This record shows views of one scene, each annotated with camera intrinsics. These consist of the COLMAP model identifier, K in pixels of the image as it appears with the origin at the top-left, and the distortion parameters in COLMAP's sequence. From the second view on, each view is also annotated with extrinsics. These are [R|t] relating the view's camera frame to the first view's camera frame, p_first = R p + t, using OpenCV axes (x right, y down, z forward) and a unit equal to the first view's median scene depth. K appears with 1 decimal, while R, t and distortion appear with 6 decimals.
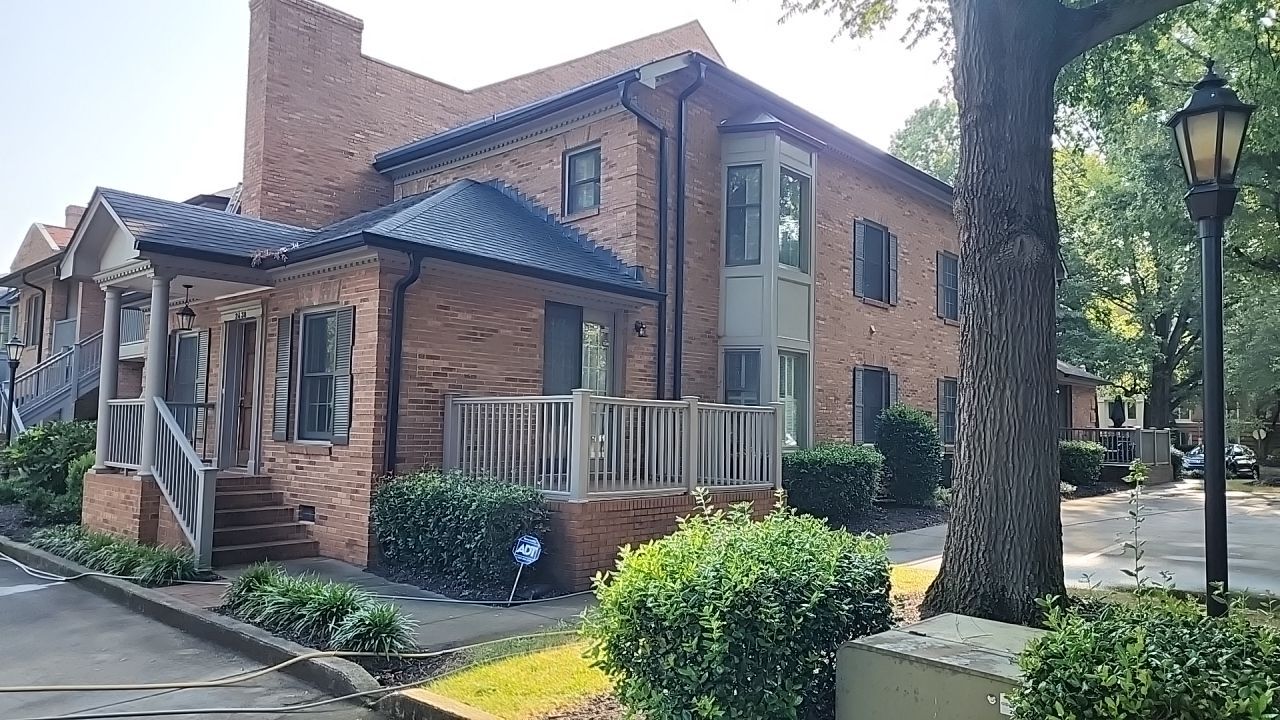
lens RADIAL K [[877.4, 0, 640.0], [0, 877.4, 360.0], [0, 0, 1]] dist [0.042220, -0.001033]
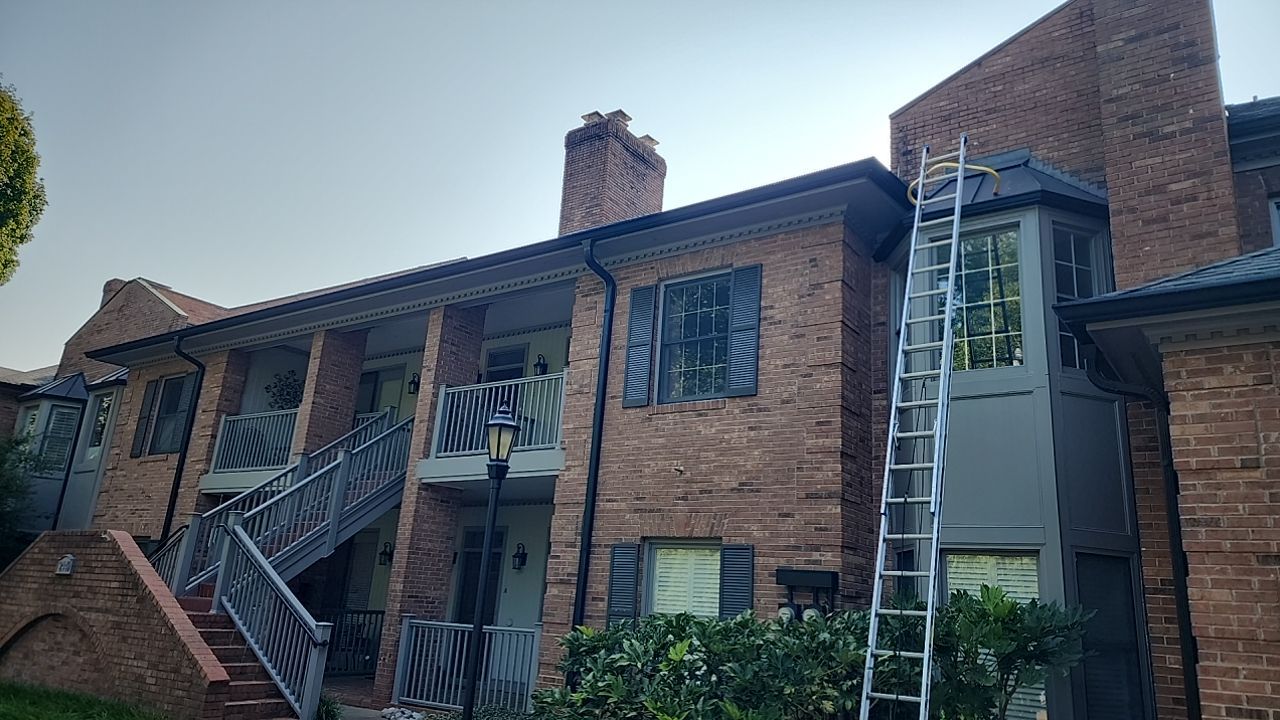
lens RADIAL K [[865.4, 0, 649.9], [0, 865.4, 347.7], [0, 0, 1]] dist [0.109704, -0.110866]
pose [[0.990374, 0.072422, 0.117963, -1.077257], [-0.047669, 0.978525, -0.200542, 0.045448], [-0.129954, 0.192988, 0.972557, 0.883173]]
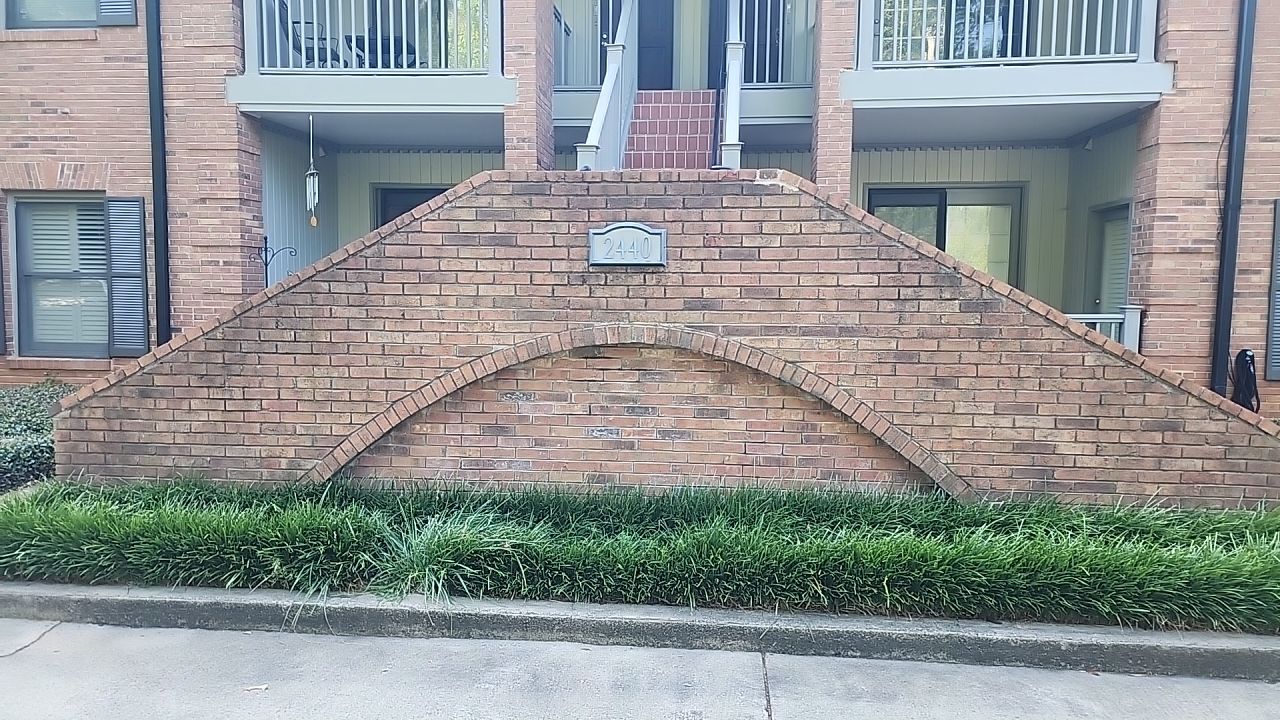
lens RADIAL K [[877.4, 0, 640.0], [0, 877.4, 360.0], [0, 0, 1]] dist [0.042220, -0.001033]
pose [[0.793906, -0.068618, 0.604156, -1.788082], [-0.046647, 0.983810, 0.173035, 0.089529], [-0.606249, -0.165555, 0.777852, 1.535833]]
